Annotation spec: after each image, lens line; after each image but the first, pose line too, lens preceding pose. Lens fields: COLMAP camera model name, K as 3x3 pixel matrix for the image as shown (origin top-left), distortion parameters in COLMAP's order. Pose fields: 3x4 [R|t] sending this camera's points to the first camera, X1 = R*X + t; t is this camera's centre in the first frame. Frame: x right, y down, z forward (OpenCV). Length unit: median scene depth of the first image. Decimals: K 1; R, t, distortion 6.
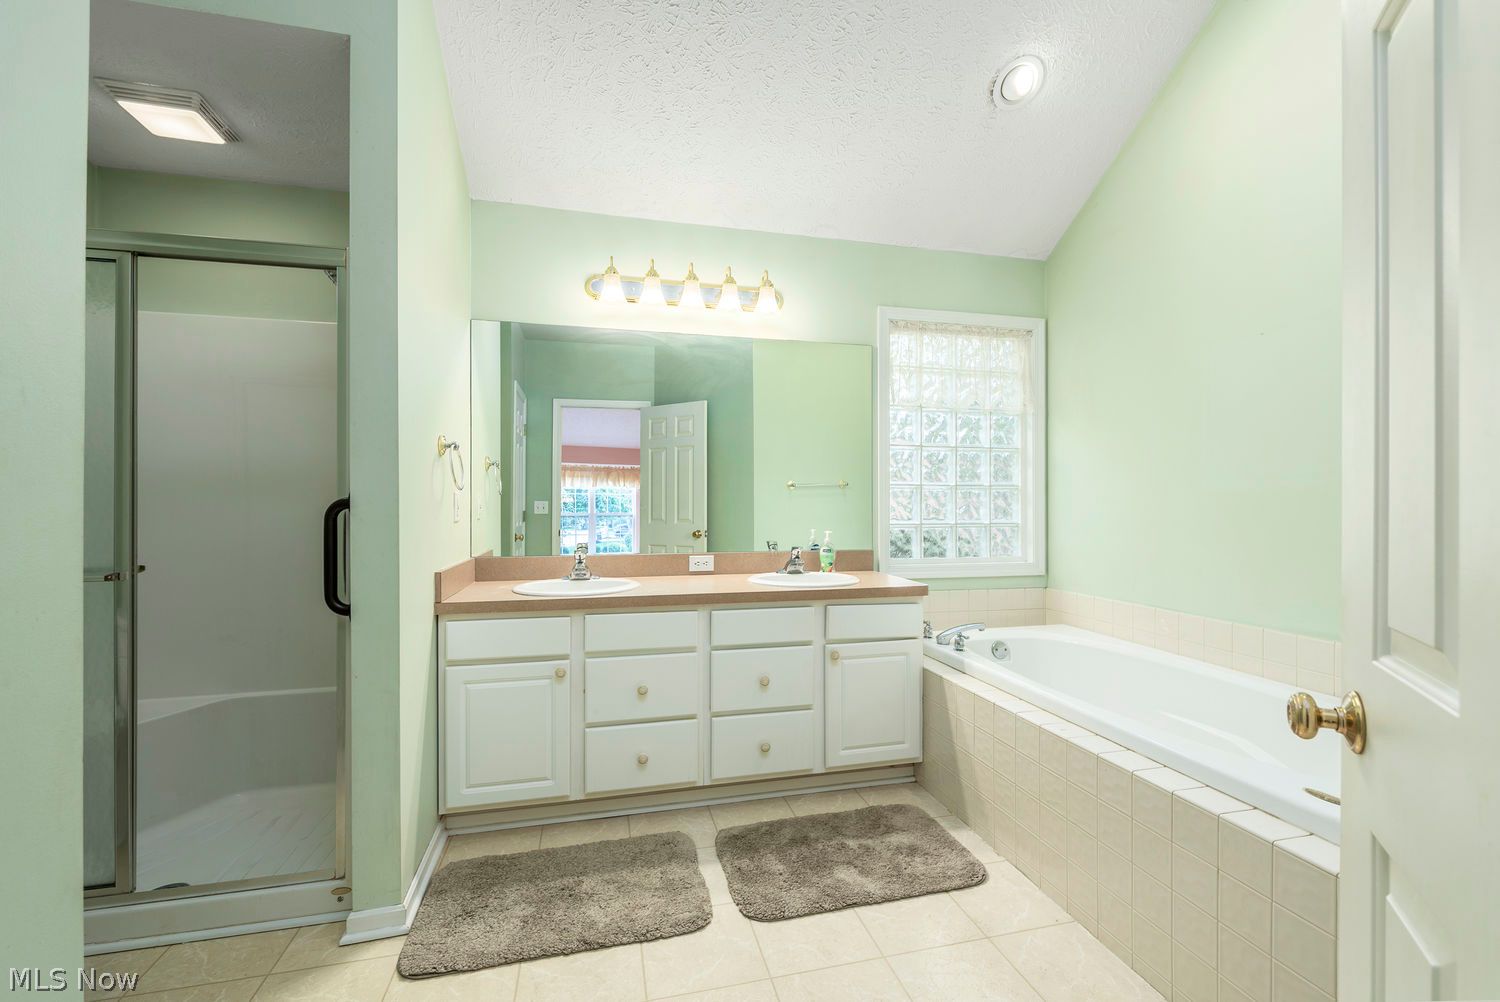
lens RADIAL K [[621.2, 0, 749.2], [0, 621.2, 507.8], [0, 0, 1]] dist [0.000753, -0.000715]
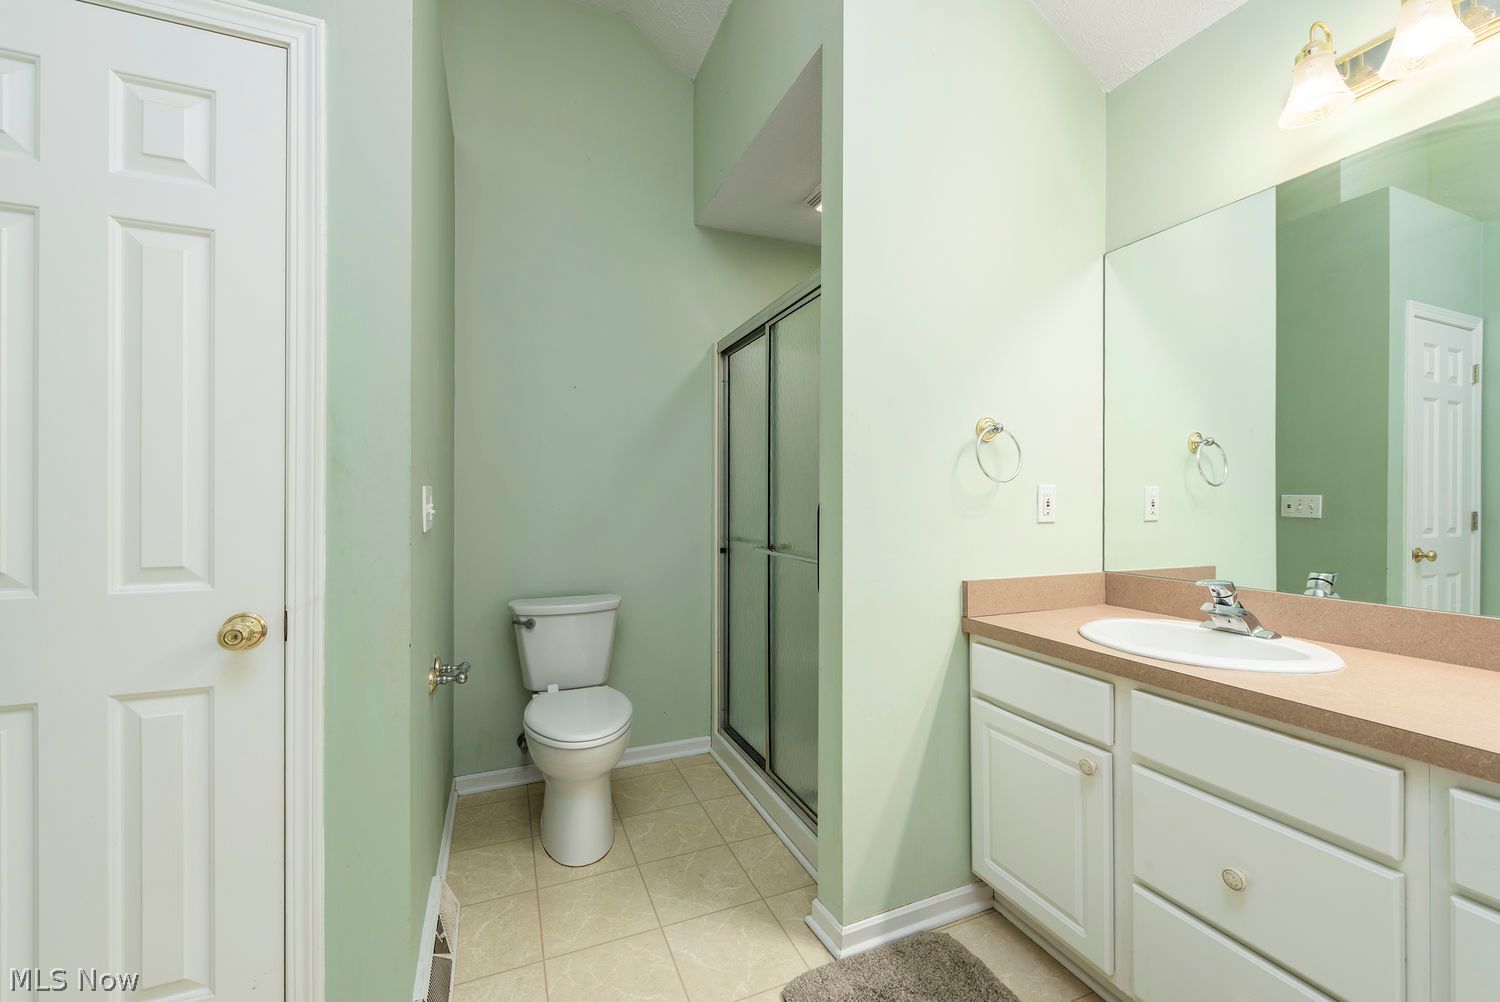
lens RADIAL K [[592.1, 0, 744.5], [0, 592.1, 506.4], [0, 0, 1]] dist [0.009544, -0.003608]
pose [[0.160844, 0.008850, -0.986940, 0.236068], [-0.006519, 0.999948, 0.007904, -0.001901], [0.986958, 0.005163, 0.160893, 0.563582]]
